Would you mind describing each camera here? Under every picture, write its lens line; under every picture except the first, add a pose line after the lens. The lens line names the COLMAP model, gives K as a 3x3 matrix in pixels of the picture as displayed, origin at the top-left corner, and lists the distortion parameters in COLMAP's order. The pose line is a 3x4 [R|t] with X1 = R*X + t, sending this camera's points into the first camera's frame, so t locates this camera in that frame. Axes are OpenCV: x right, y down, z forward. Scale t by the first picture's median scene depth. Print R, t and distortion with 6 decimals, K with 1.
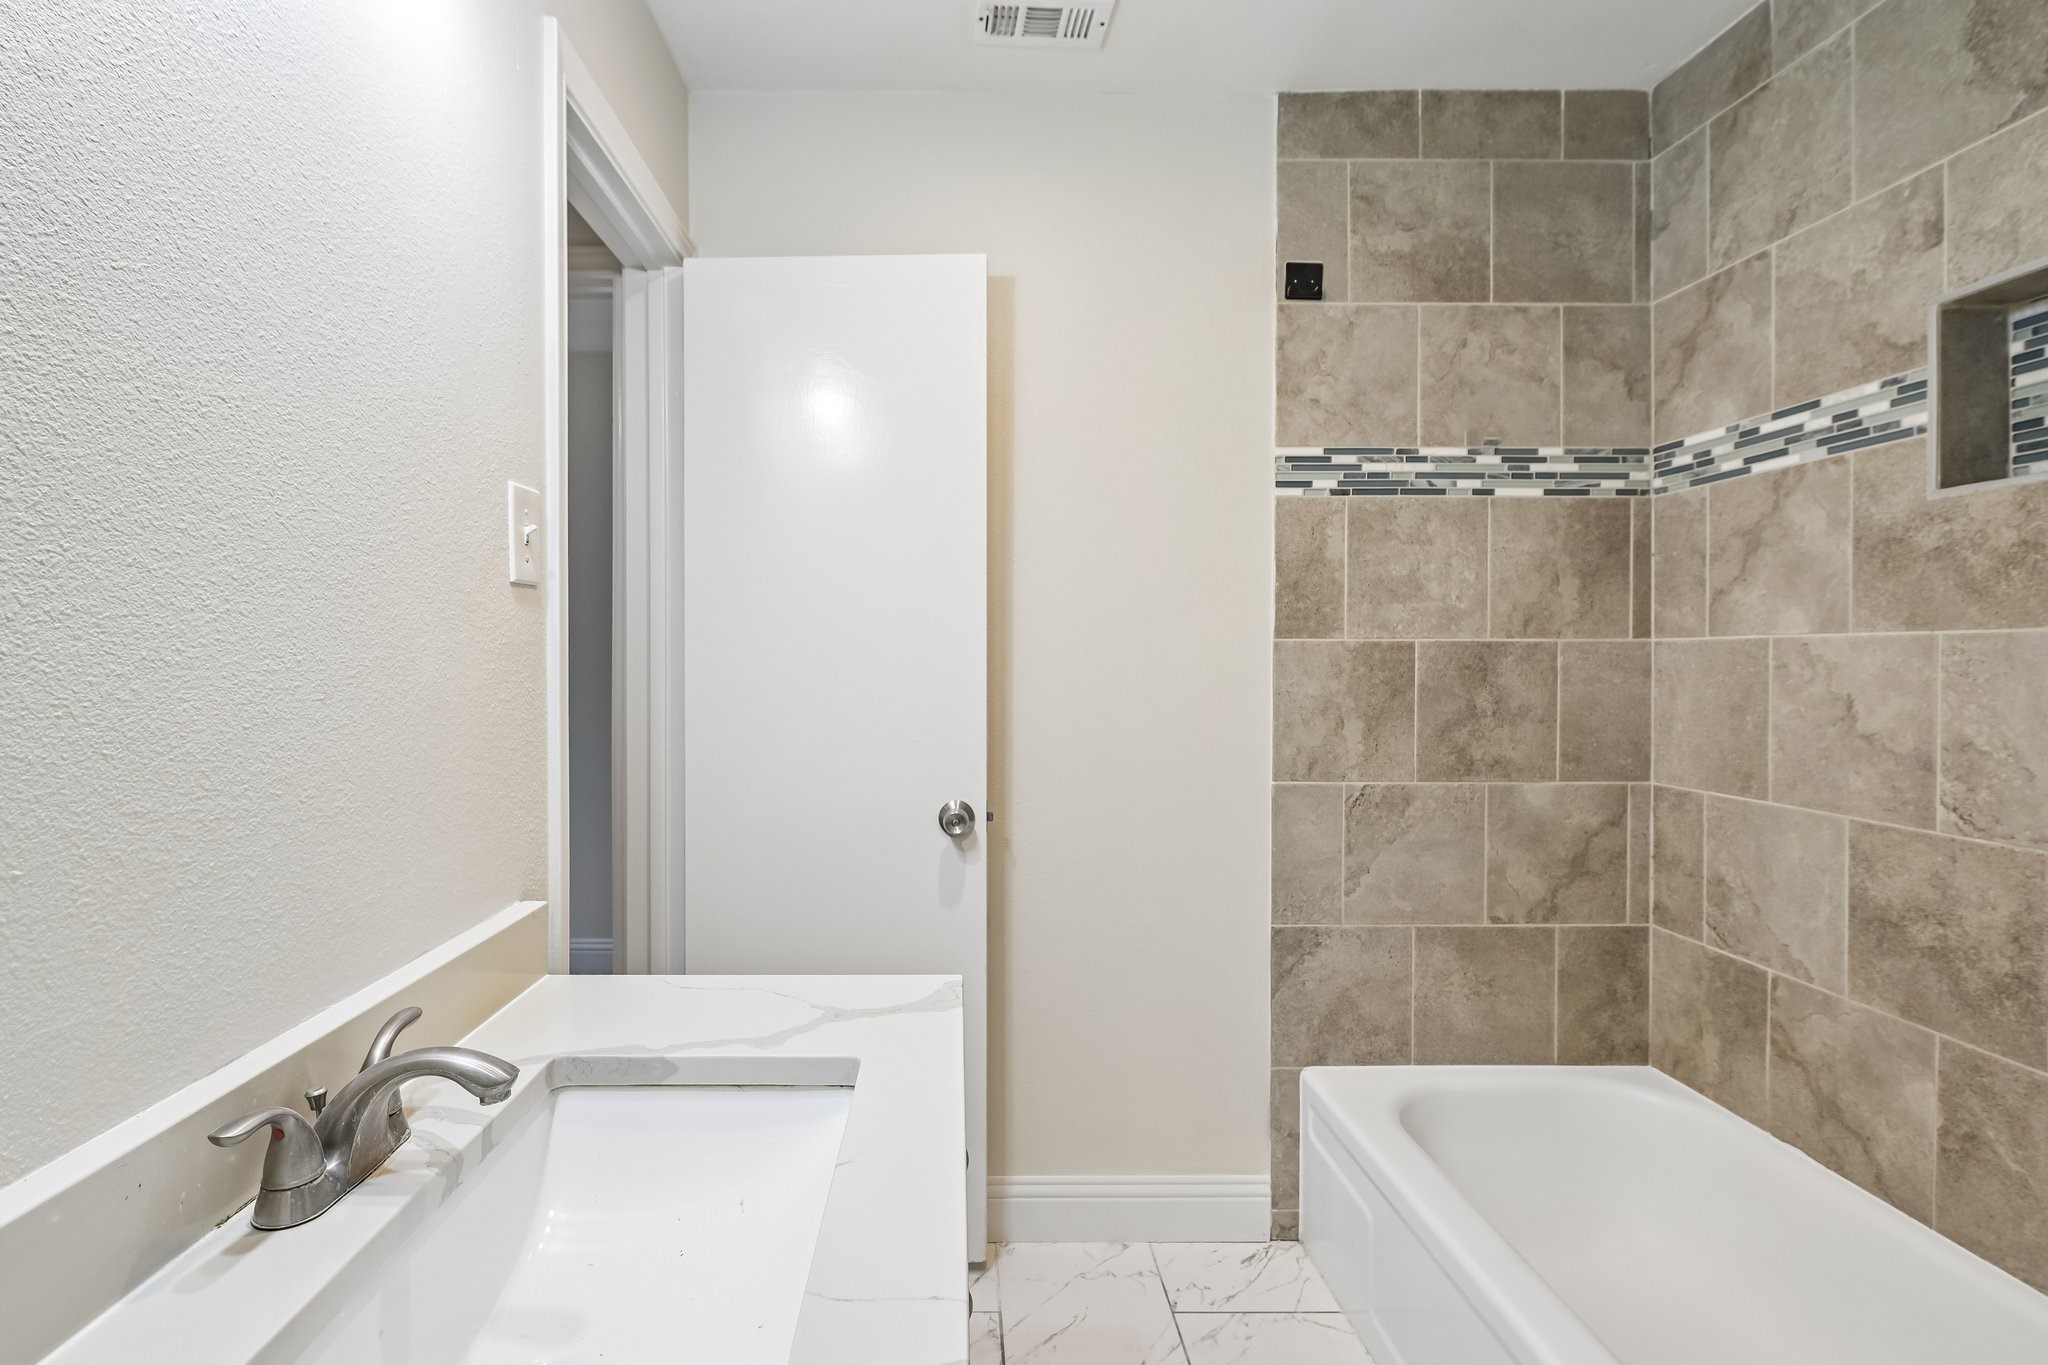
lens RADIAL K [[1009.8, 0, 1021.2], [0, 1009.8, 674.1], [0, 0, 1]] dist [-0.000972, -0.000240]
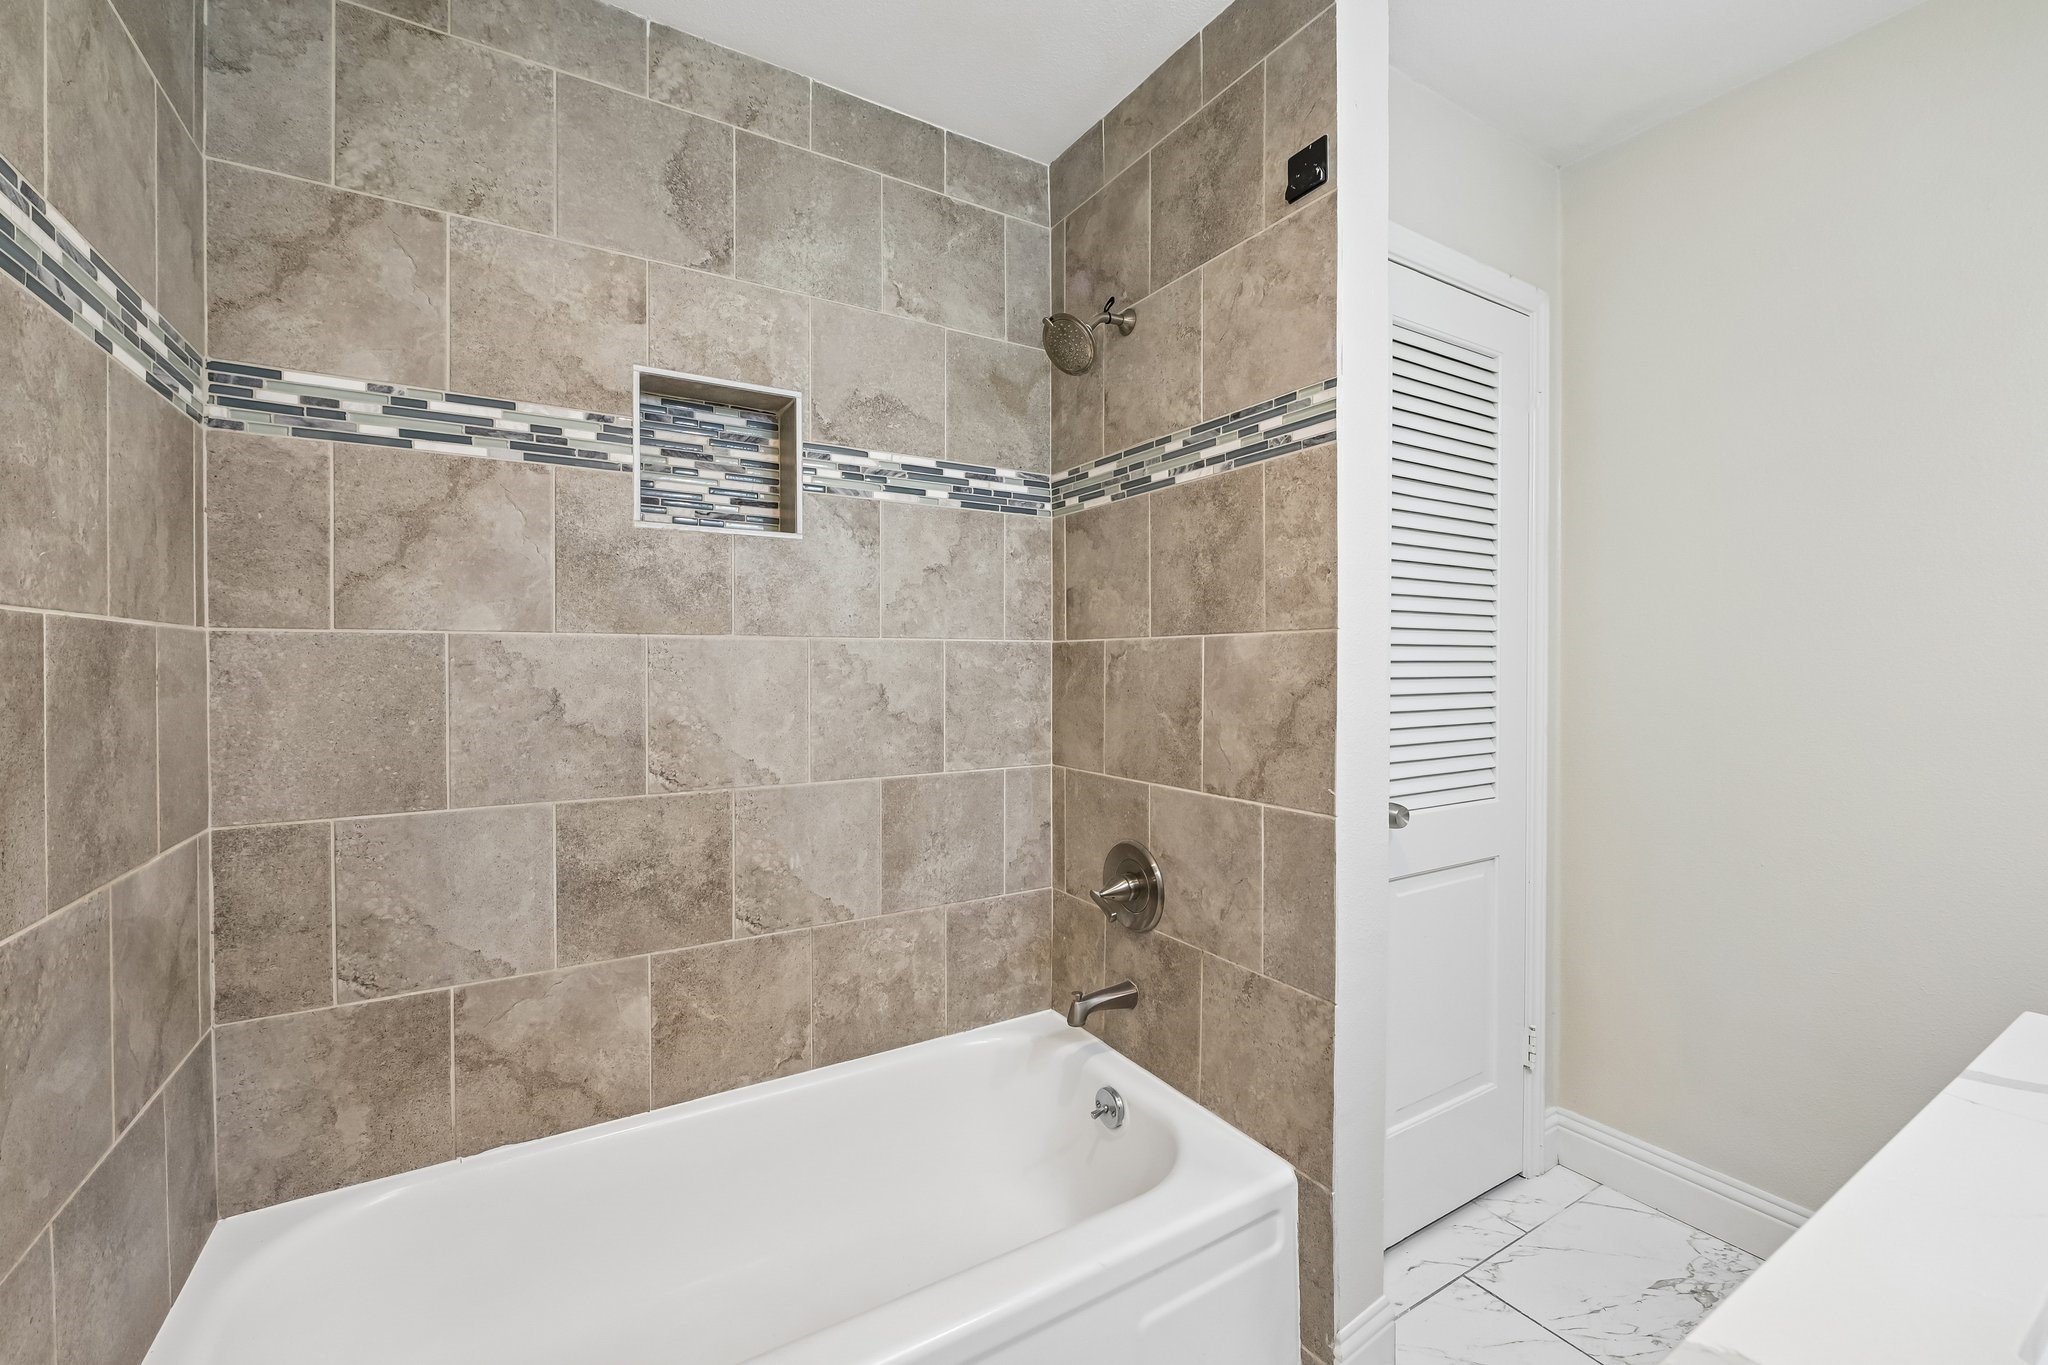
lens RADIAL K [[828.2, 0, 1011.3], [0, 828.2, 663.8], [0, 0, 1]] dist [-0.007268, -0.000878]
pose [[-0.454033, -0.012547, 0.890896, -0.188681], [0.008923, 0.999787, 0.018628, -0.019173], [-0.890940, 0.016407, -0.453824, 0.950102]]
